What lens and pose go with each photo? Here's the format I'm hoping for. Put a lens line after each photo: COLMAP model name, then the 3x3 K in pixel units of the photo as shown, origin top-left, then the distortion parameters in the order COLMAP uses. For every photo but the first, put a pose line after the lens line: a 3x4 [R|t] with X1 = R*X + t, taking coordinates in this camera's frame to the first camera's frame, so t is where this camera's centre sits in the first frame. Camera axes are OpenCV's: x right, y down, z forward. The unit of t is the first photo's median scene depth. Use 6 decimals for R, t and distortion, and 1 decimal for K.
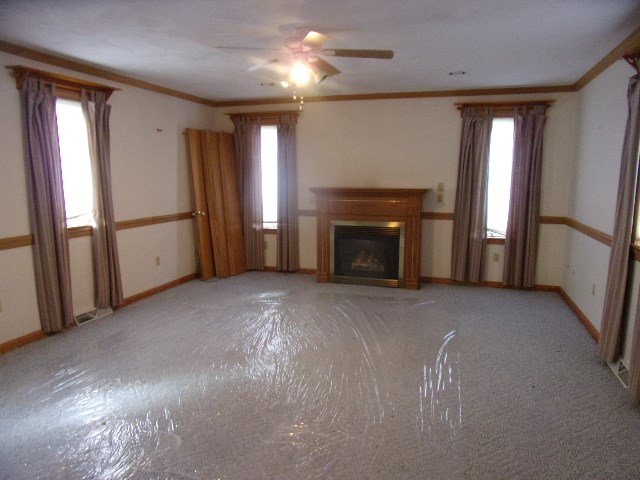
lens RADIAL K [[438.1, 0, 320.0], [0, 438.1, 240.0], [0, 0, 1]] dist [-0.003210, -0.000393]
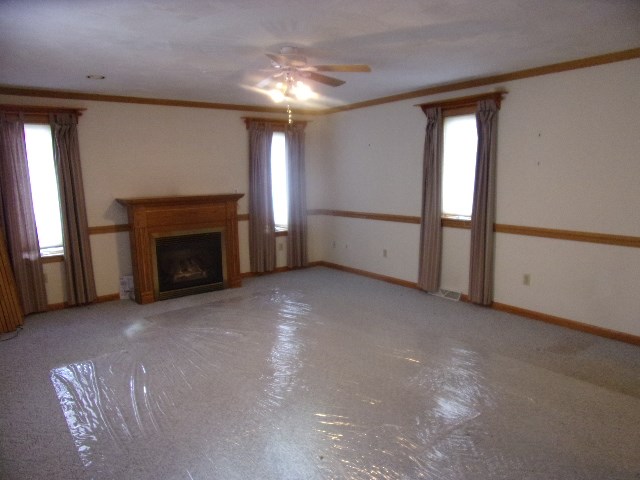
lens RADIAL K [[456.9, 0, 320.0], [0, 456.9, 240.0], [0, 0, 1]] dist [-0.045609, 0.001440]
pose [[0.593047, -0.126639, 0.795146, -0.519141], [0.146801, 0.988007, 0.047866, -0.024253], [-0.791672, 0.088341, 0.604526, 0.151736]]
